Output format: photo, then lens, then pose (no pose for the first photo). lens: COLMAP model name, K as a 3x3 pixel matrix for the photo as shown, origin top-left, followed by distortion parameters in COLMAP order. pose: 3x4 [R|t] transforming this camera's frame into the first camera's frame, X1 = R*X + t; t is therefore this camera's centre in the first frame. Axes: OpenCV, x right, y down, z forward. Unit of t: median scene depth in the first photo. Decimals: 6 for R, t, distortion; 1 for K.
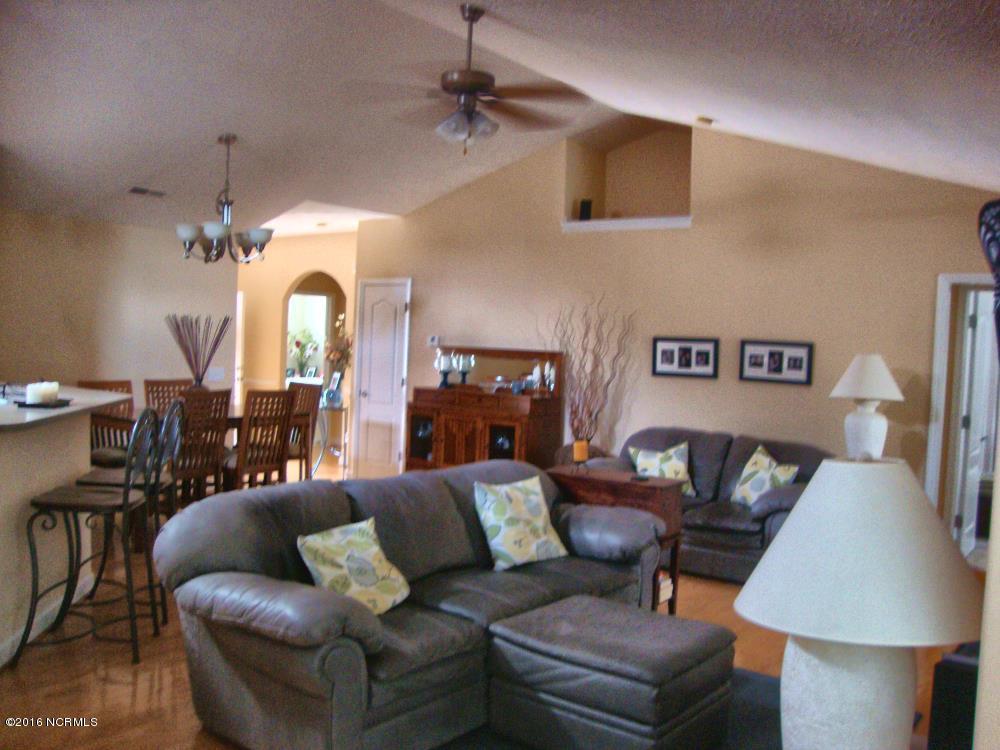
lens RADIAL K [[896.9, 0, 492.6], [0, 896.9, 378.4], [0, 0, 1]] dist [-0.153696, 0.100273]
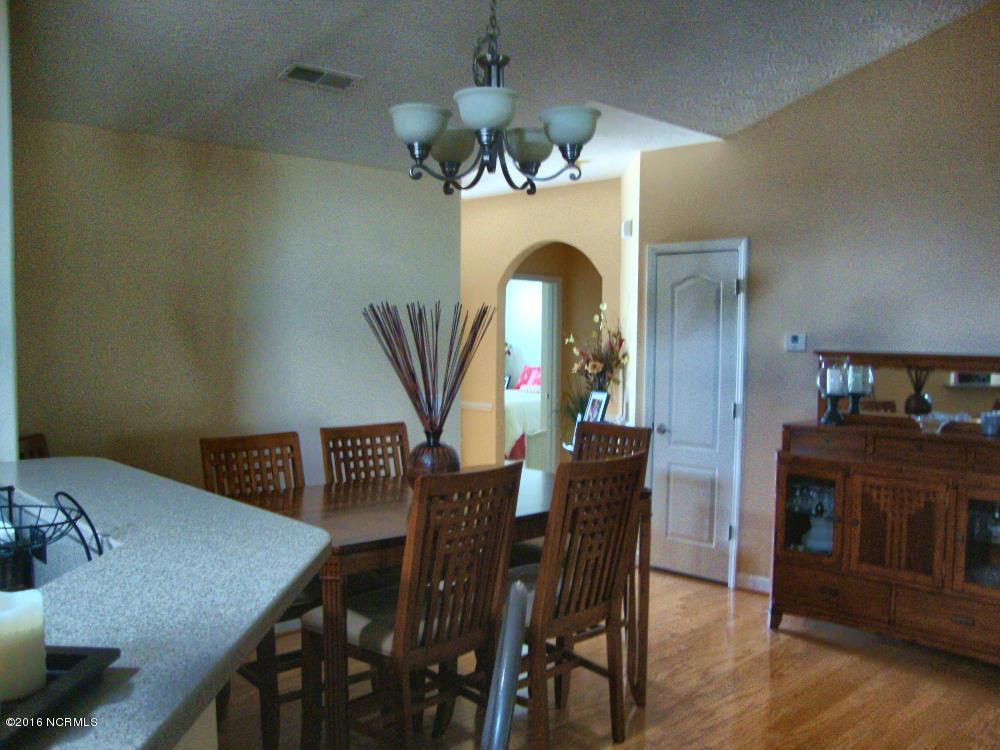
lens RADIAL K [[896.9, 0, 508.2], [0, 896.9, 372.3], [0, 0, 1]] dist [-0.153696, 0.100273]
pose [[0.991026, -0.023442, -0.131599, -0.189361], [0.022775, 0.999719, -0.006566, -0.023759], [0.131716, 0.003509, 0.991281, 0.426294]]
